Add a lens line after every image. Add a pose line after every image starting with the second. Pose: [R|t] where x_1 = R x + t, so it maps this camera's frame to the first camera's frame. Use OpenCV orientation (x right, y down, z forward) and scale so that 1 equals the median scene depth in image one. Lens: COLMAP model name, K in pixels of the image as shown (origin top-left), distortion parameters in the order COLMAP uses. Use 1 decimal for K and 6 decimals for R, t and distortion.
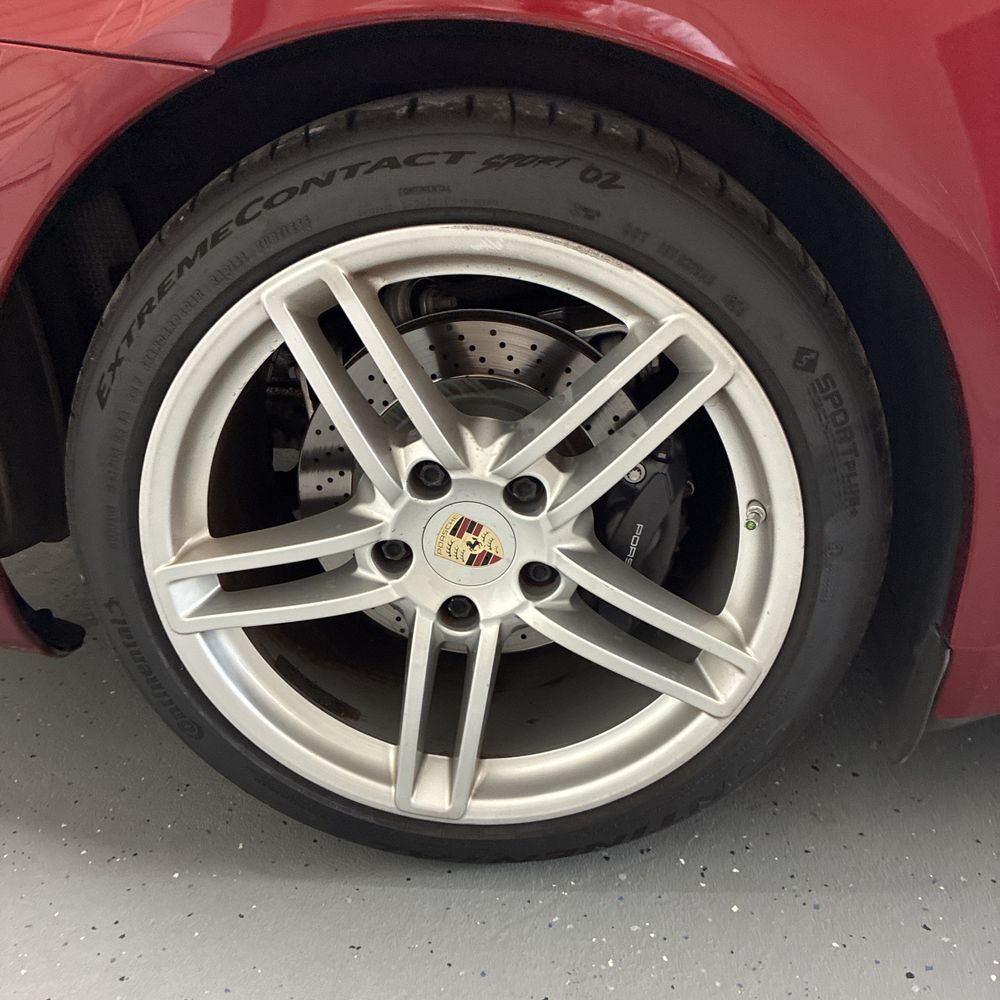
lens RADIAL K [[942.7, 0, 500.0], [0, 942.7, 500.0], [0, 0, 1]] dist [-0.009405, -0.001331]
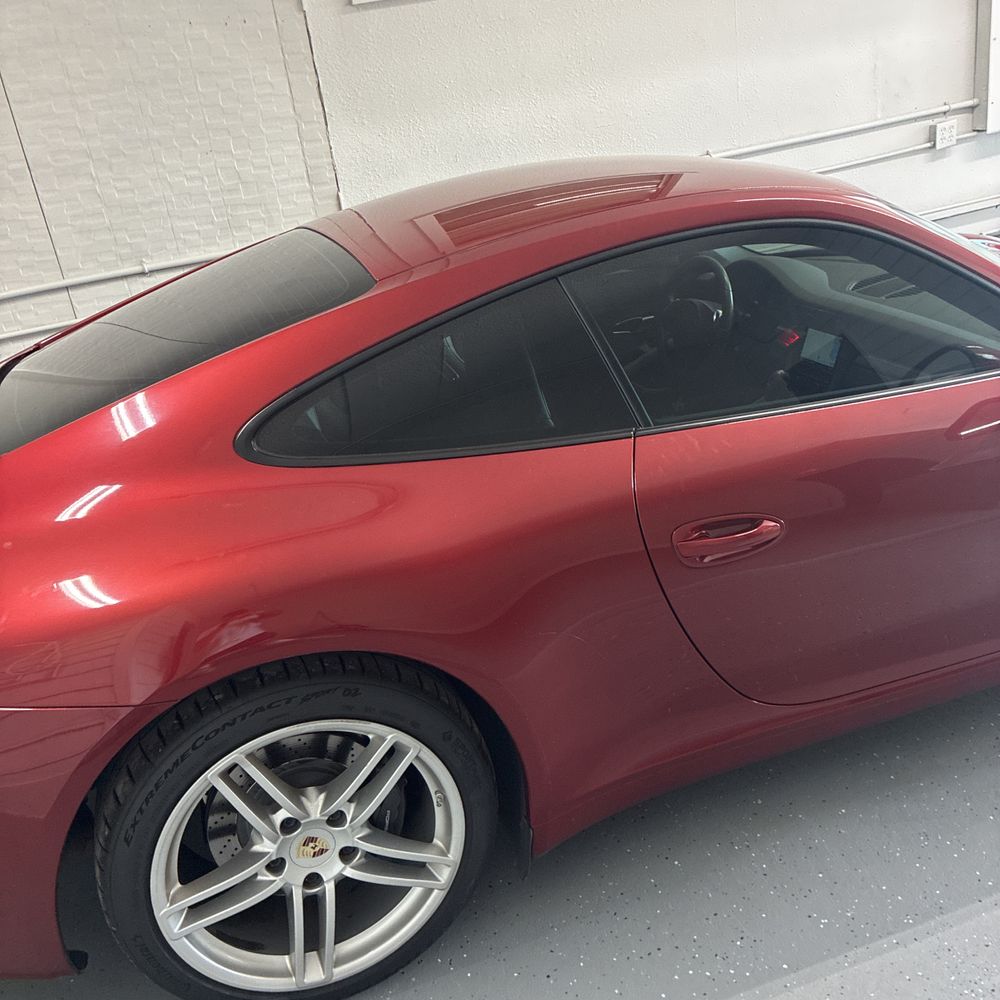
lens RADIAL K [[942.7, 0, 500.0], [0, 942.7, 500.0], [0, 0, 1]] dist [-0.009405, -0.001331]
pose [[0.911119, -0.184777, 0.368401, -0.320419], [0.213215, 0.976280, -0.037651, -0.614730], [-0.352706, 0.112853, 0.928904, -1.326365]]
